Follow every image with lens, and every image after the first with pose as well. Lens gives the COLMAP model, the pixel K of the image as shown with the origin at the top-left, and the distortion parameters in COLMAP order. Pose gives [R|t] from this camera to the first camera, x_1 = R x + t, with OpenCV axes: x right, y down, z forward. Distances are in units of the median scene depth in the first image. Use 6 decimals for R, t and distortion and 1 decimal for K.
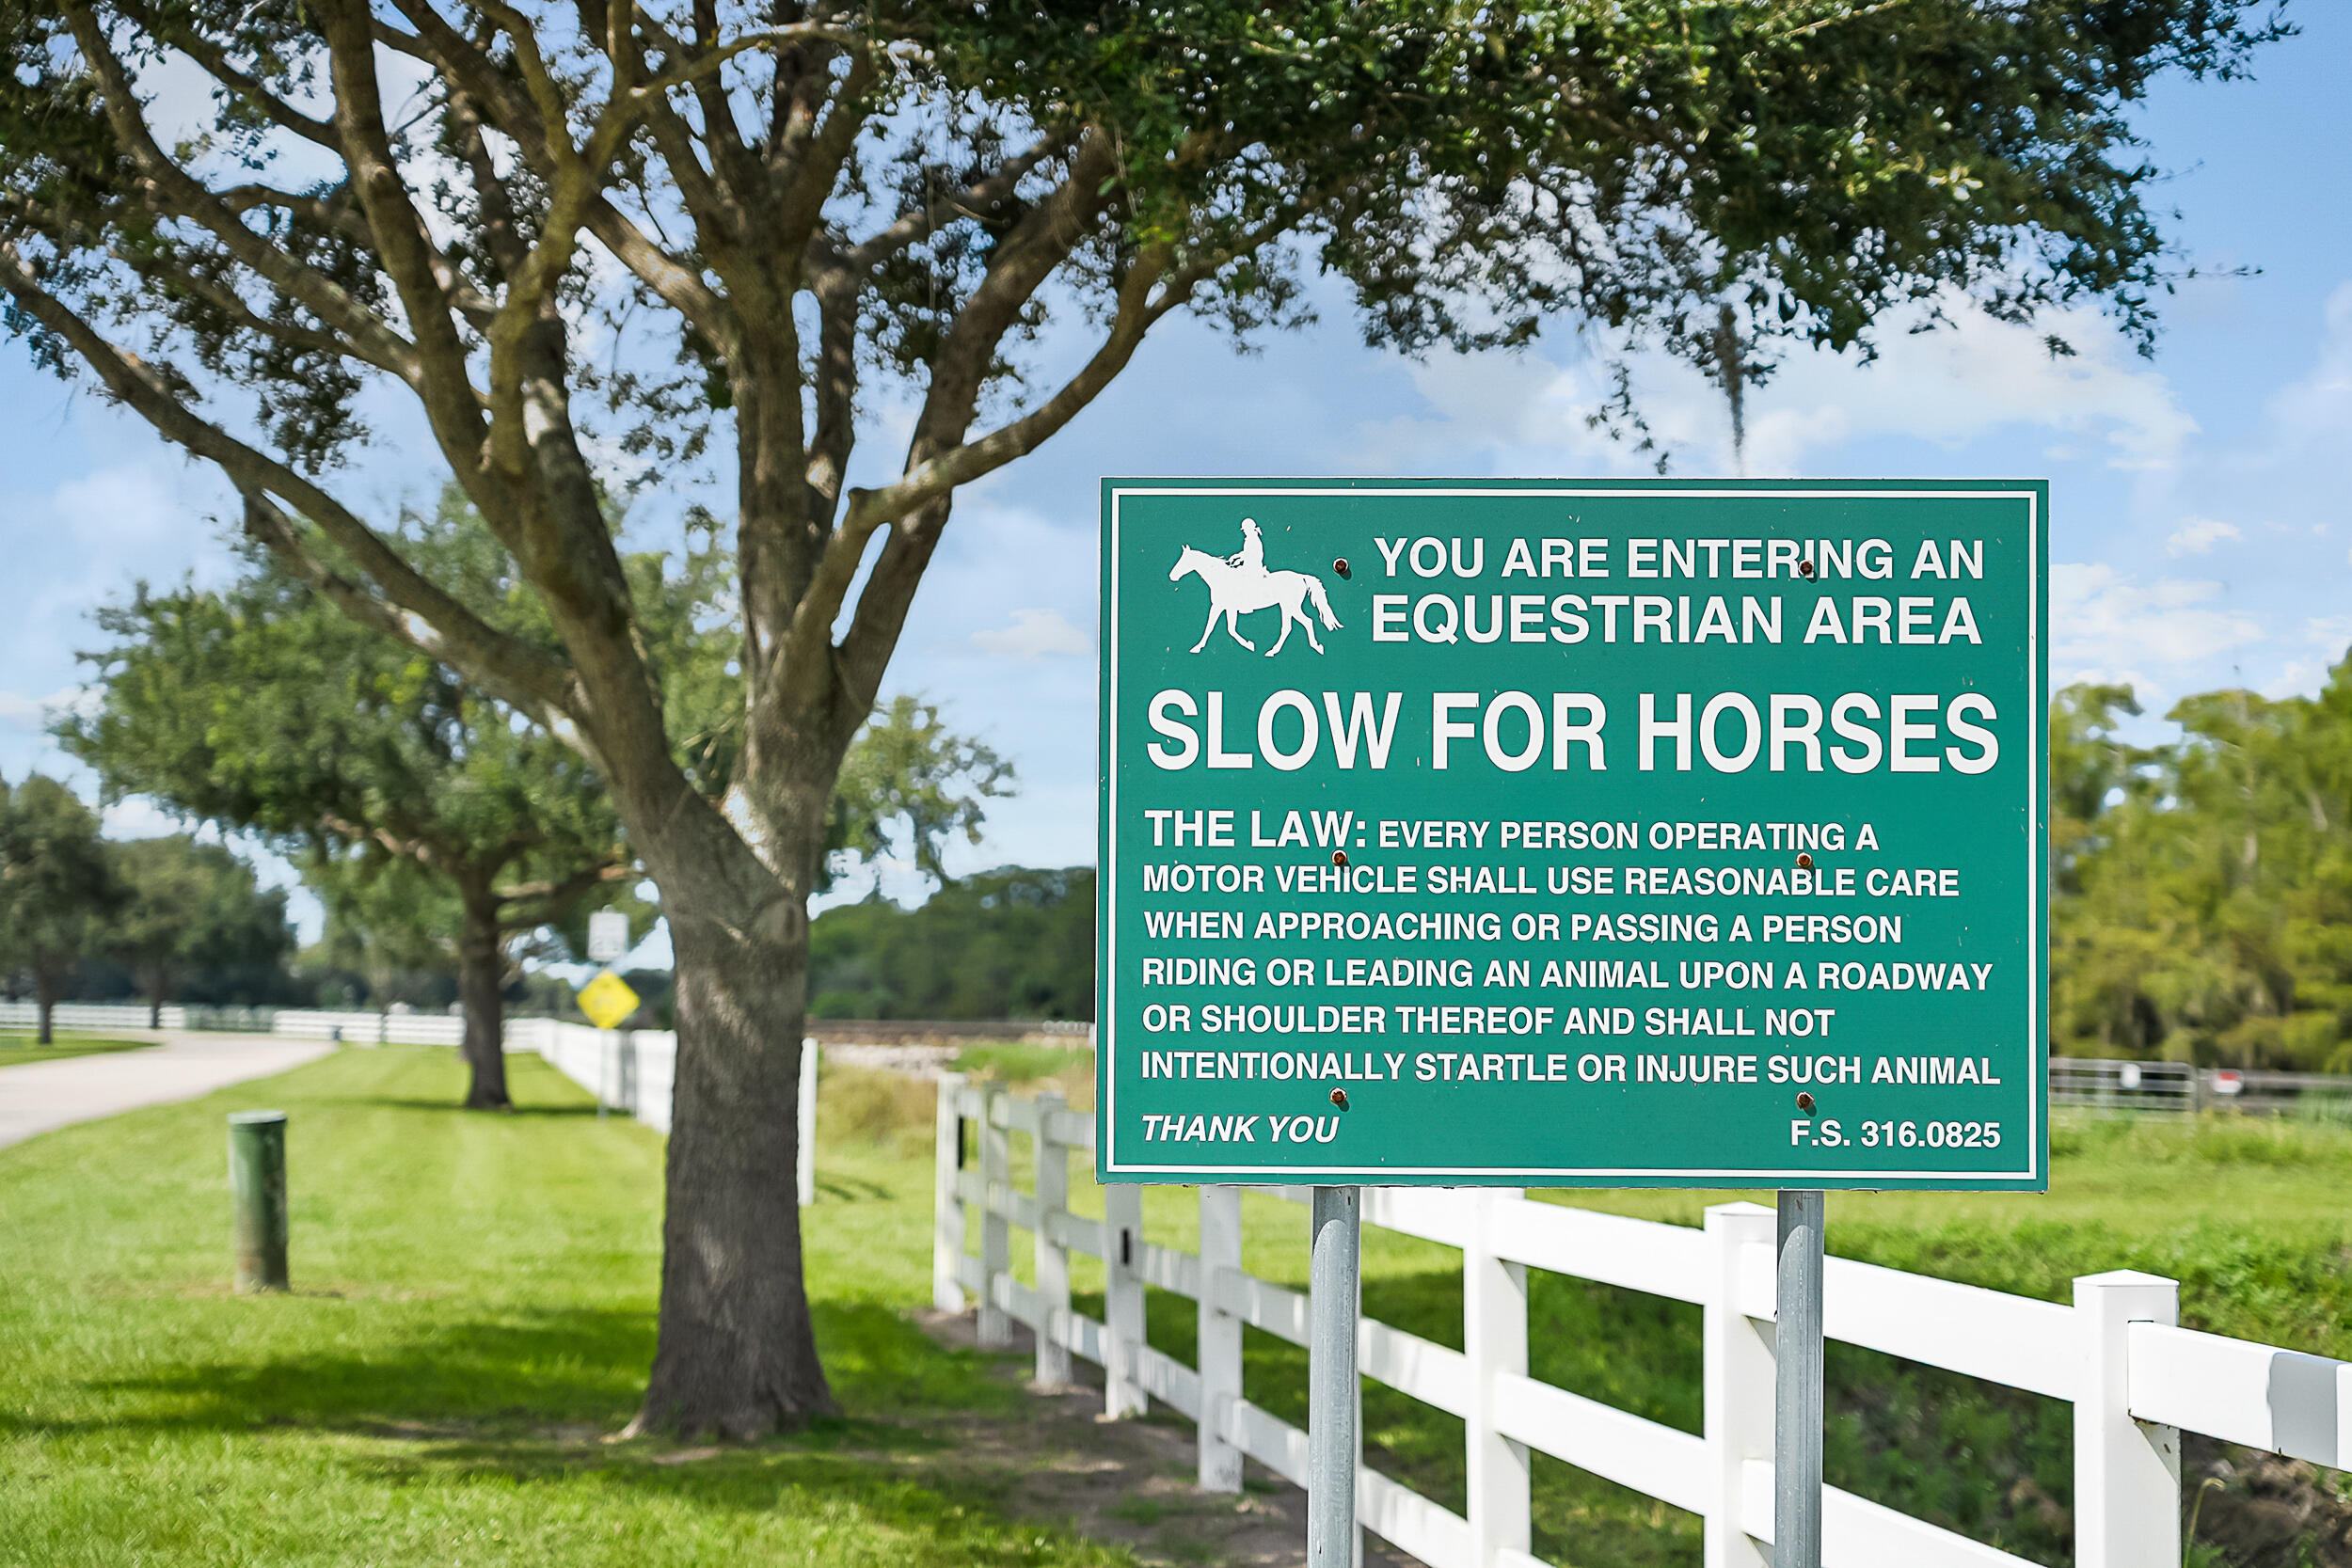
lens RADIAL K [[5087.9, 0, 1176.0], [0, 5087.9, 784.0], [0, 0, 1]] dist [-0.007076, 0.015873]
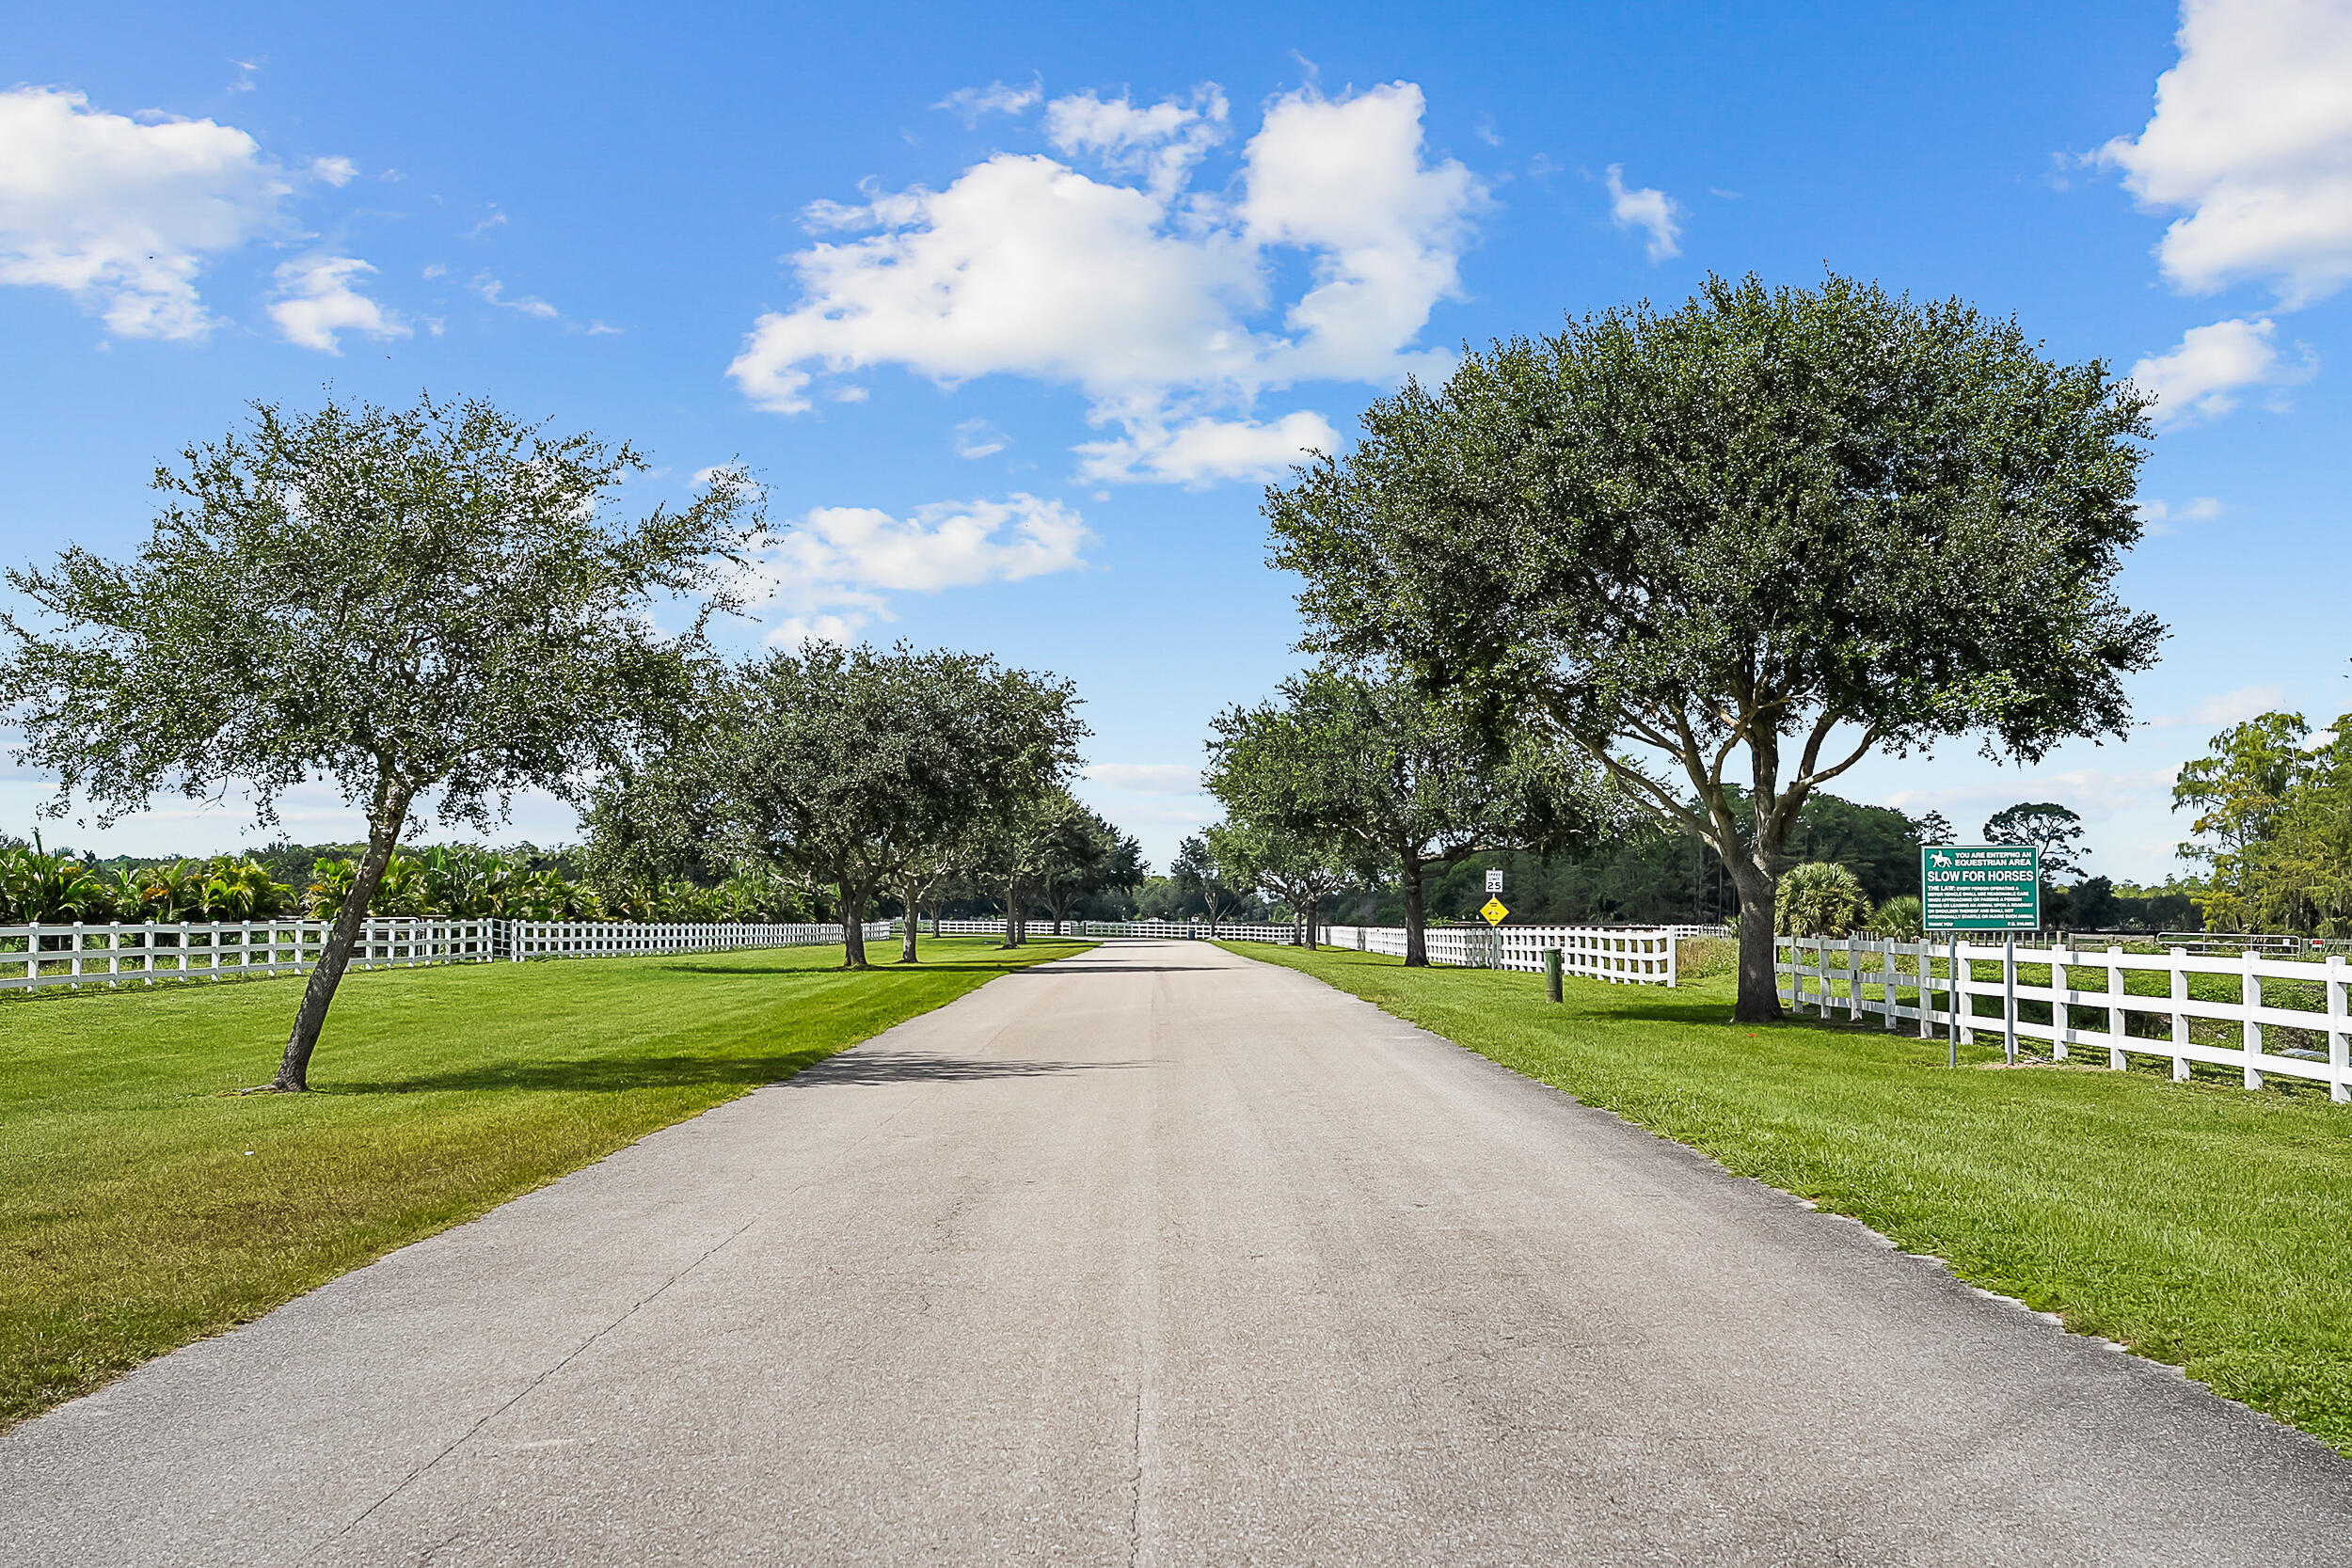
lens RADIAL K [[3524.8, 0, 1176.0], [0, 3524.8, 784.0], [0, 0, 1]] dist [0.037601, 0.039745]
pose [[0.989916, -0.018525, -0.140440, -0.154220], [0.019441, 0.999798, 0.005156, -0.081214], [0.140316, -0.007834, 0.990076, -1.842142]]
